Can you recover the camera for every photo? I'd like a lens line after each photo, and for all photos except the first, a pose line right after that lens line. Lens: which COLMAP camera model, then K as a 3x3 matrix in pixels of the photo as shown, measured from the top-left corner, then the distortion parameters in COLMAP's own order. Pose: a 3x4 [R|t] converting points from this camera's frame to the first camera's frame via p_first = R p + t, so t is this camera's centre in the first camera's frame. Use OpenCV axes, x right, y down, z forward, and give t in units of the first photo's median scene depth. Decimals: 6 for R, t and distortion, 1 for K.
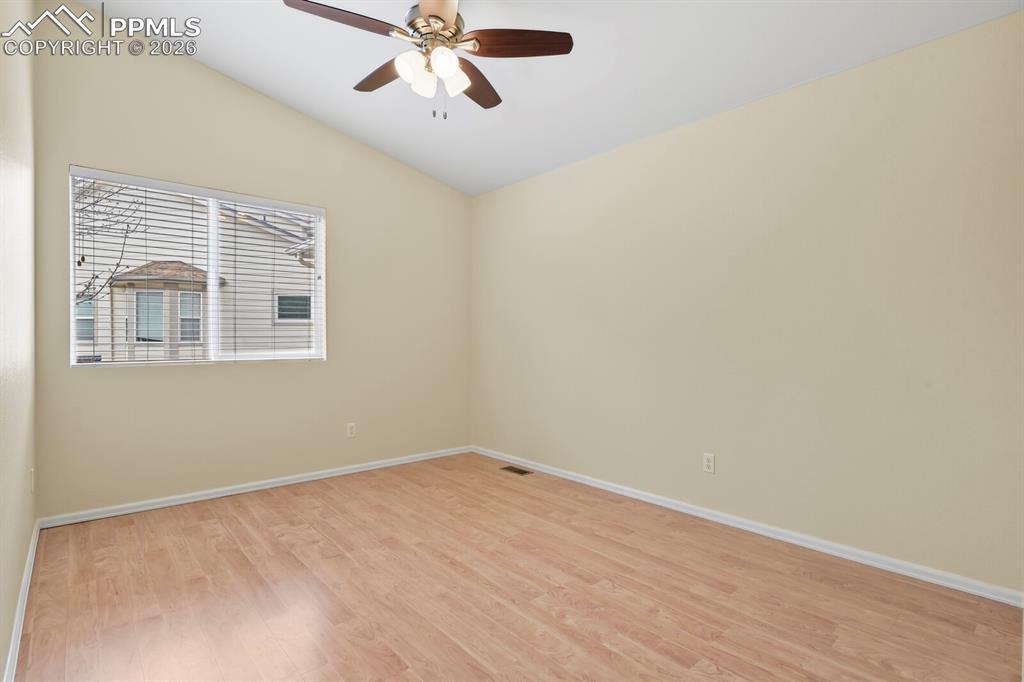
lens RADIAL K [[508.7, 0, 523.9], [0, 508.7, 341.2], [0, 0, 1]] dist [0.000934, 0.000156]
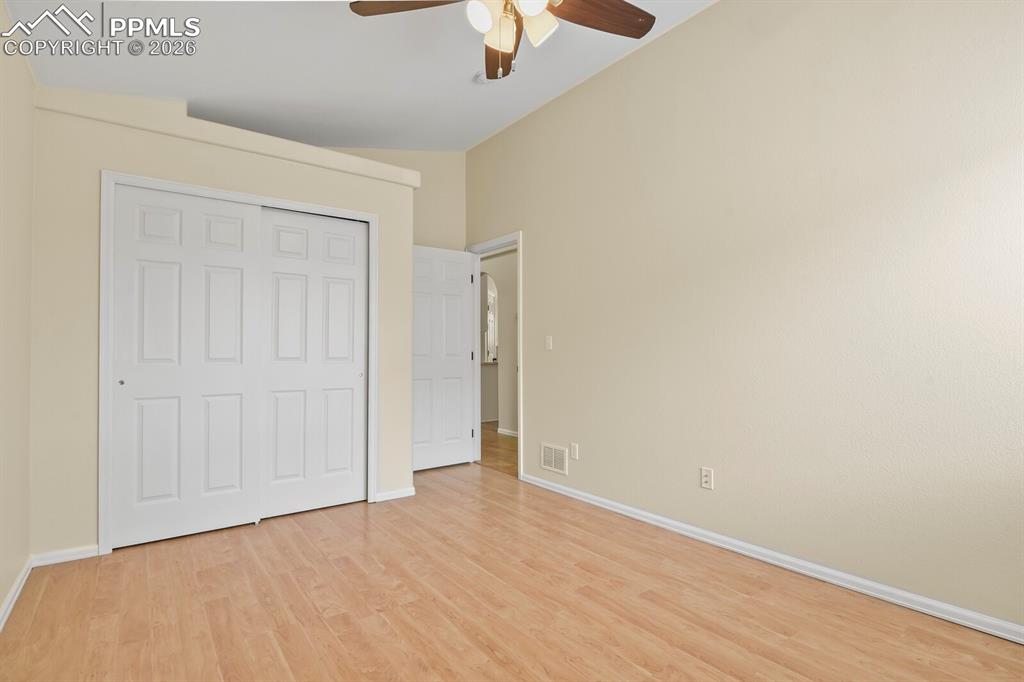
lens RADIAL K [[508.7, 0, 523.9], [0, 508.7, 341.2], [0, 0, 1]] dist [0.000934, 0.000156]
pose [[-0.996903, 0.003748, 0.078549, -0.277597], [0.003108, 0.999961, -0.008269, -0.014976], [-0.078577, -0.007999, -0.996876, 1.950760]]
